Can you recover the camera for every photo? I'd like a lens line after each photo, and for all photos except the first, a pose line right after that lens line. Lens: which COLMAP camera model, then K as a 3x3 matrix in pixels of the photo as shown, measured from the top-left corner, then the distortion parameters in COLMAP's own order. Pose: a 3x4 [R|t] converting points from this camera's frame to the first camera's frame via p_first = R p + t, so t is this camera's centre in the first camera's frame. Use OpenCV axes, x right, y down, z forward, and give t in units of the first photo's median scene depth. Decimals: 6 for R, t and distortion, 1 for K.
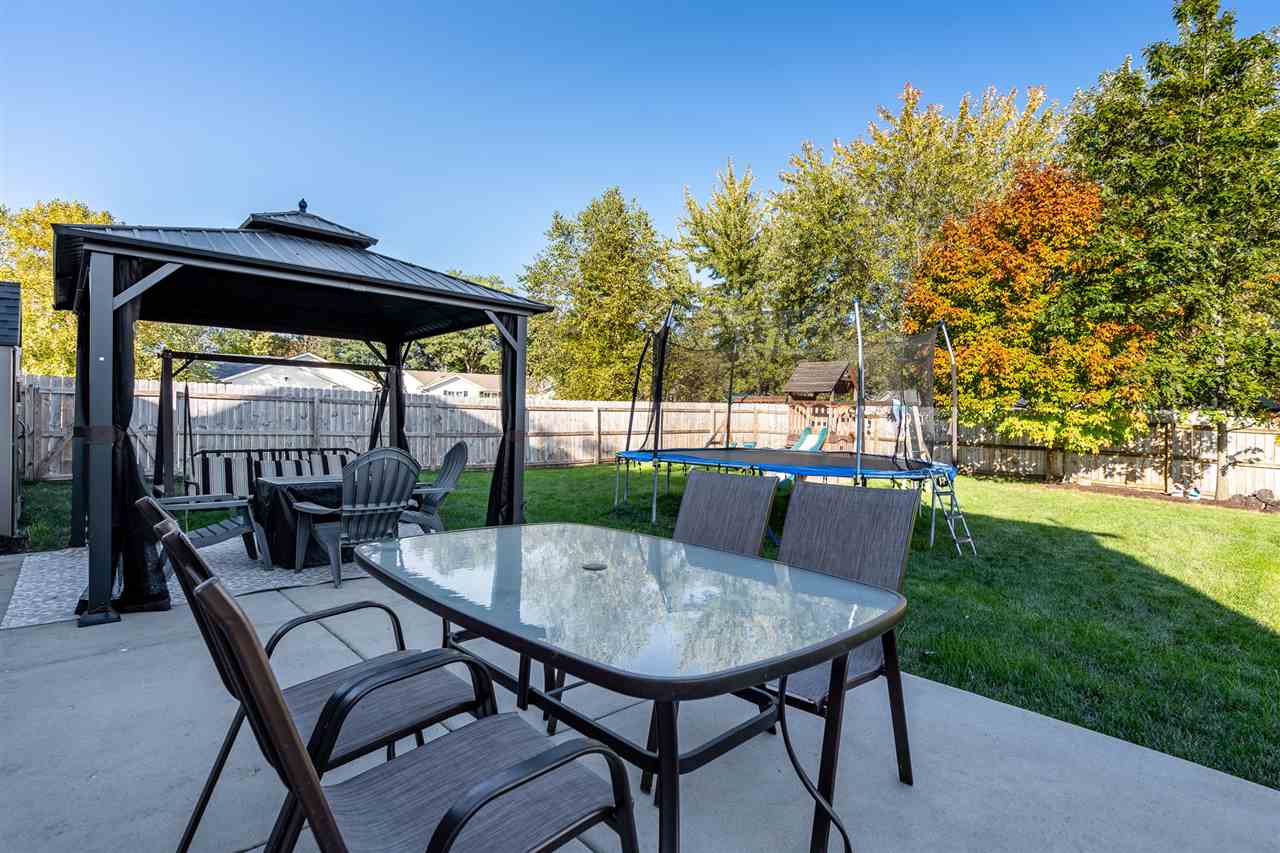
lens RADIAL K [[605.2, 0, 640.0], [0, 605.2, 426.5], [0, 0, 1]] dist [-0.016171, -0.000169]
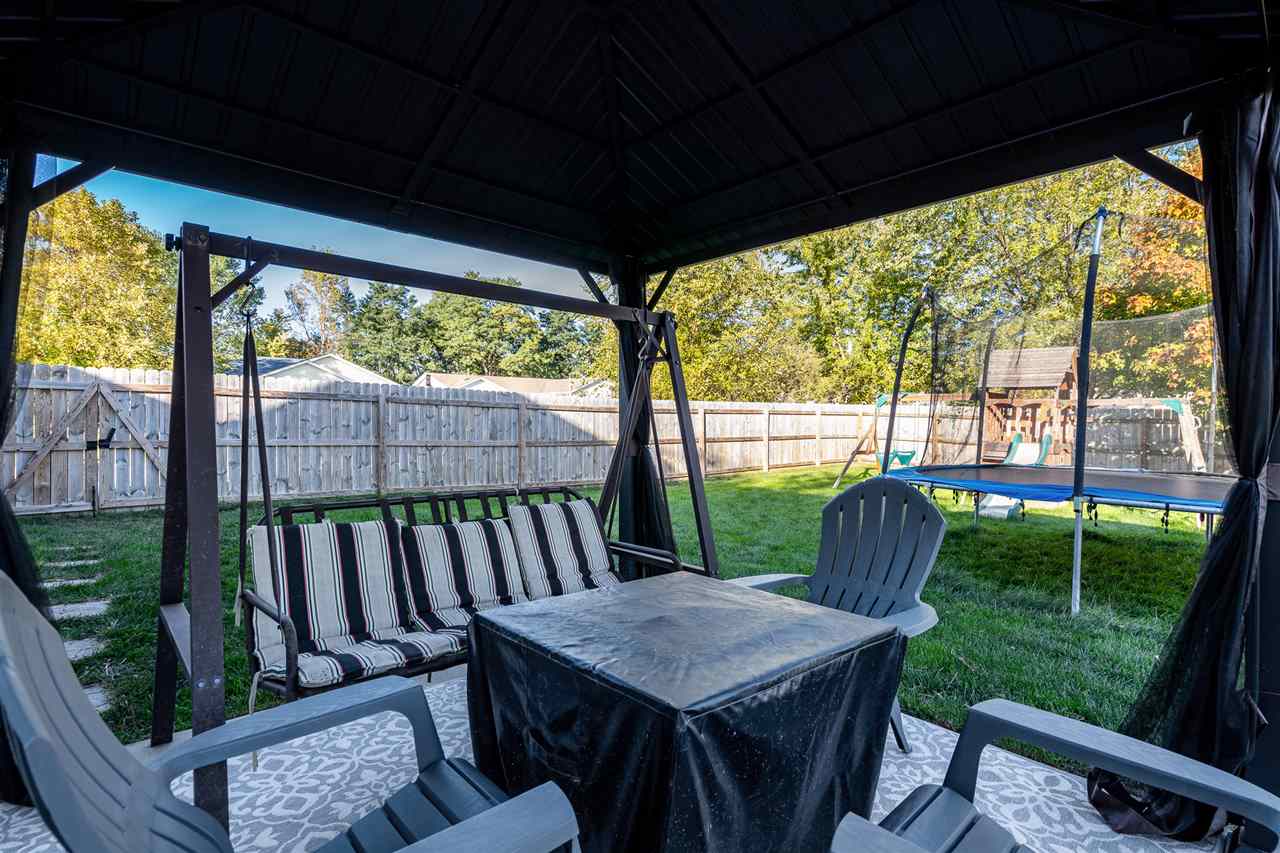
lens RADIAL K [[605.2, 0, 640.0], [0, 605.2, 426.5], [0, 0, 1]] dist [-0.016171, -0.000169]
pose [[0.999875, -0.002825, -0.015530, -0.196200], [0.002729, 0.999977, -0.006217, -0.003965], [0.015548, 0.006174, 0.999860, 0.245108]]
